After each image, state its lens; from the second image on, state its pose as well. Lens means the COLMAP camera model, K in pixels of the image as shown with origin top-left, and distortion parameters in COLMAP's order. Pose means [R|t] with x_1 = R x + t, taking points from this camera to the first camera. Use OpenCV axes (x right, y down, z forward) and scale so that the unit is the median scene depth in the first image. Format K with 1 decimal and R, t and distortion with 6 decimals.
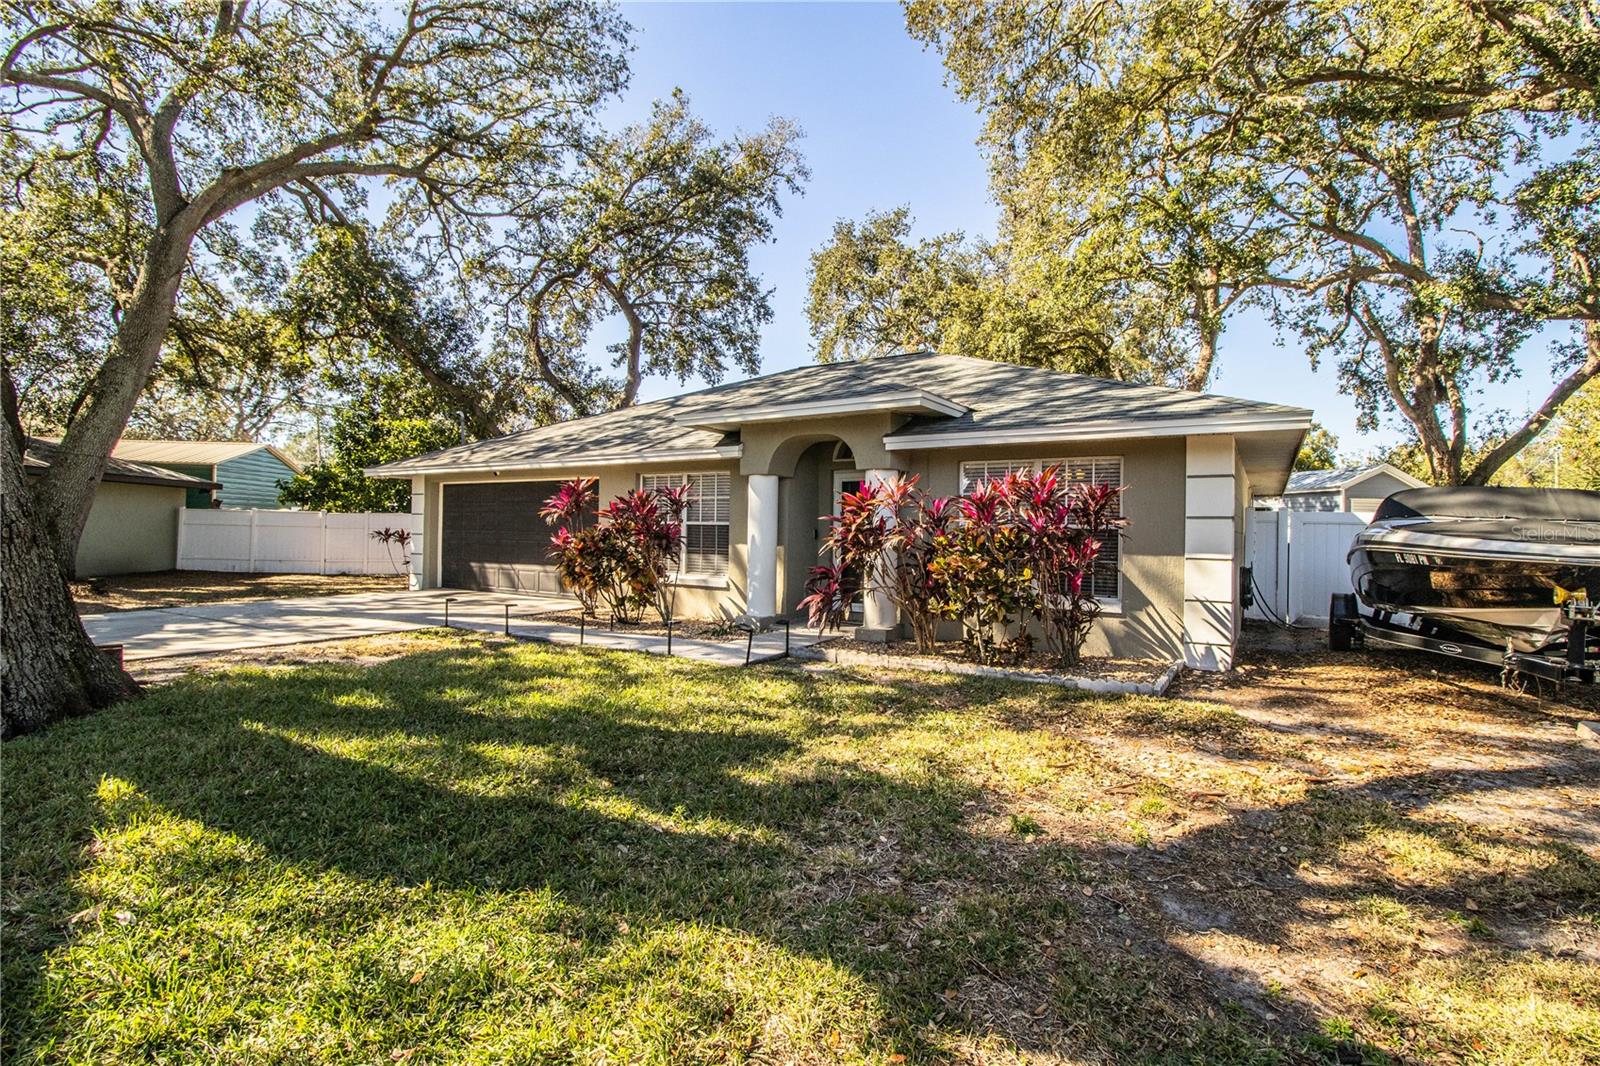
lens RADIAL K [[744.3, 0, 798.6], [0, 744.3, 538.5], [0, 0, 1]] dist [-0.012917, -0.003578]
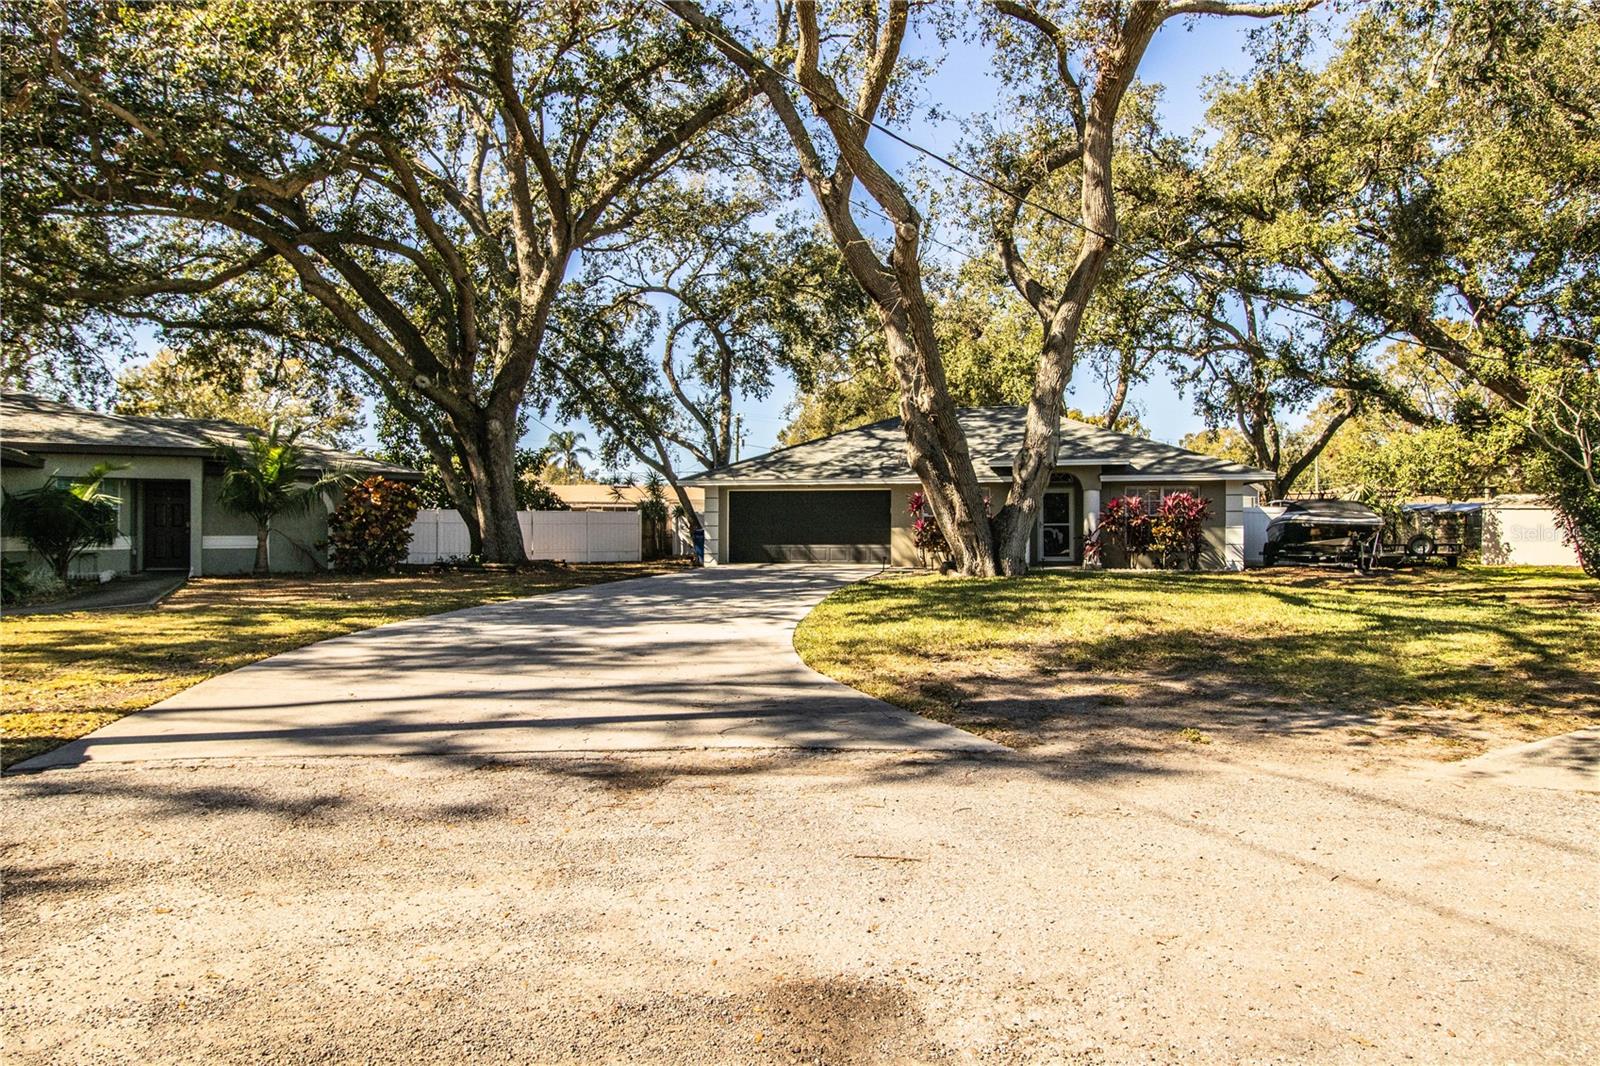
lens RADIAL K [[979.4, 0, 799.1], [0, 979.4, 530.1], [0, 0, 1]] dist [-0.000452, -0.000329]
pose [[0.948425, -0.013866, 0.316699, -0.656309], [0.015838, 0.999868, -0.003654, 0.008602], [-0.316606, 0.008482, 0.948519, -0.582399]]
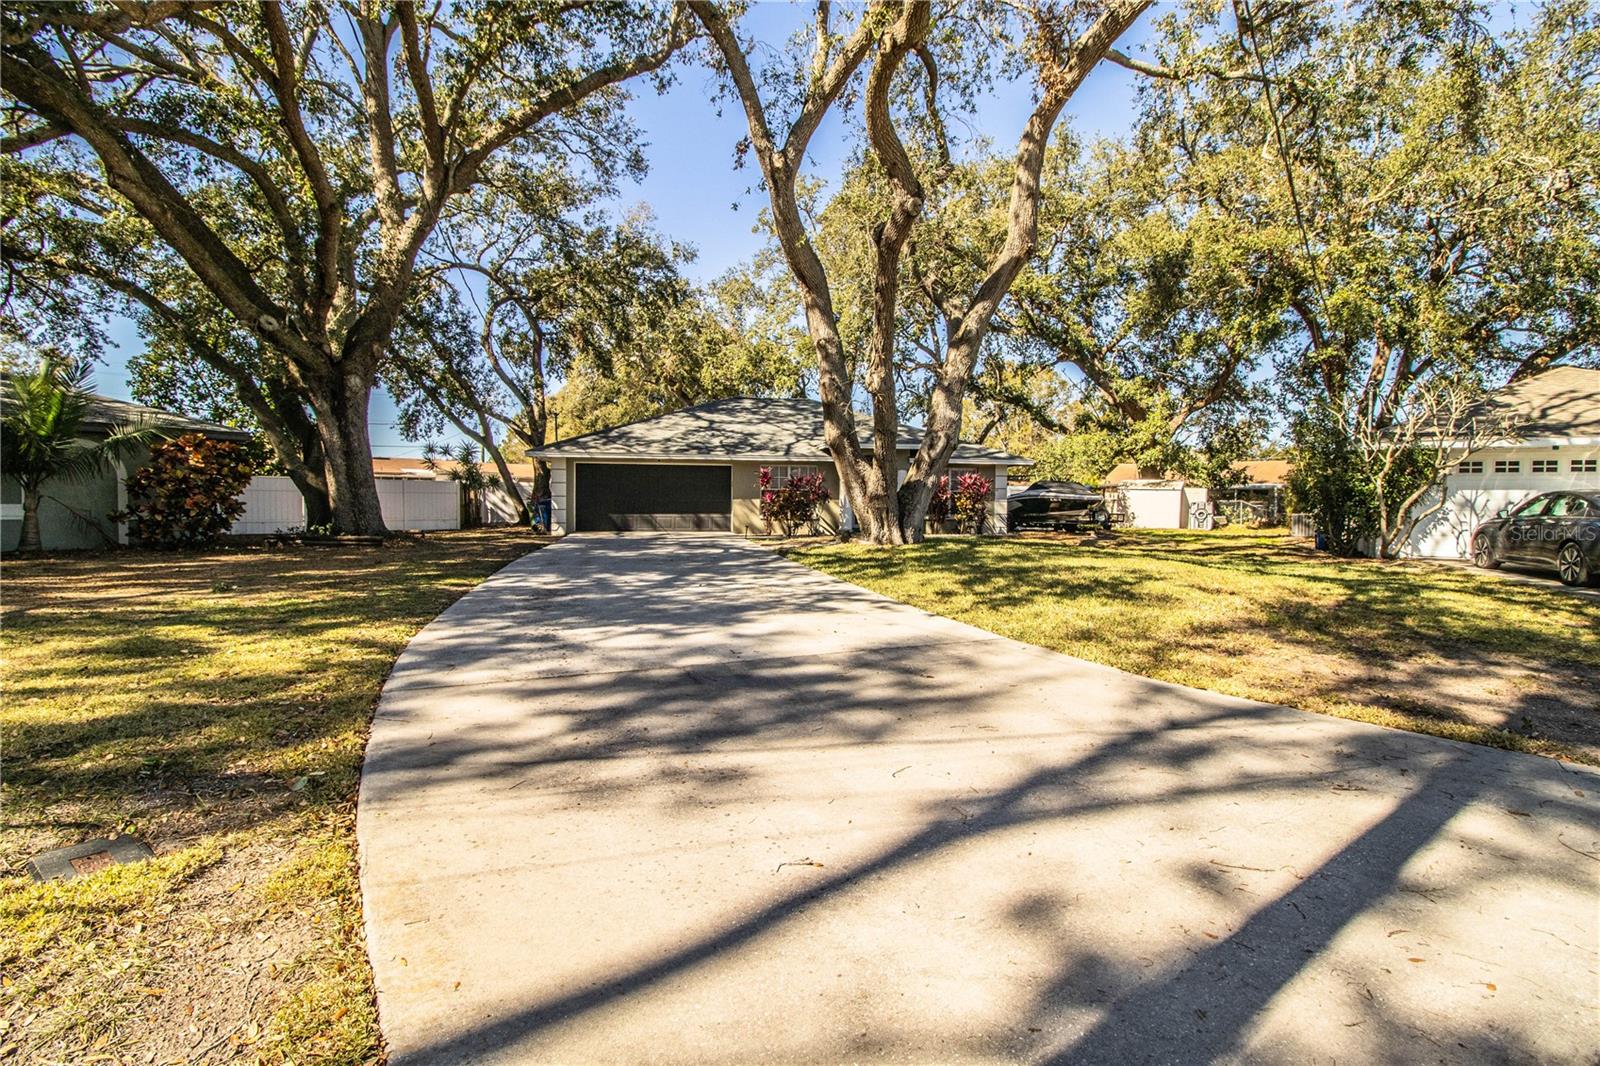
lens RADIAL K [[744.3, 0, 811.0], [0, 744.3, 535.0], [0, 0, 1]] dist [-0.012917, -0.003578]
pose [[0.757753, -0.037045, 0.651490, -0.762471], [0.007606, 0.998821, 0.047949, 0.004036], [-0.652498, -0.031378, 0.757141, -0.326439]]
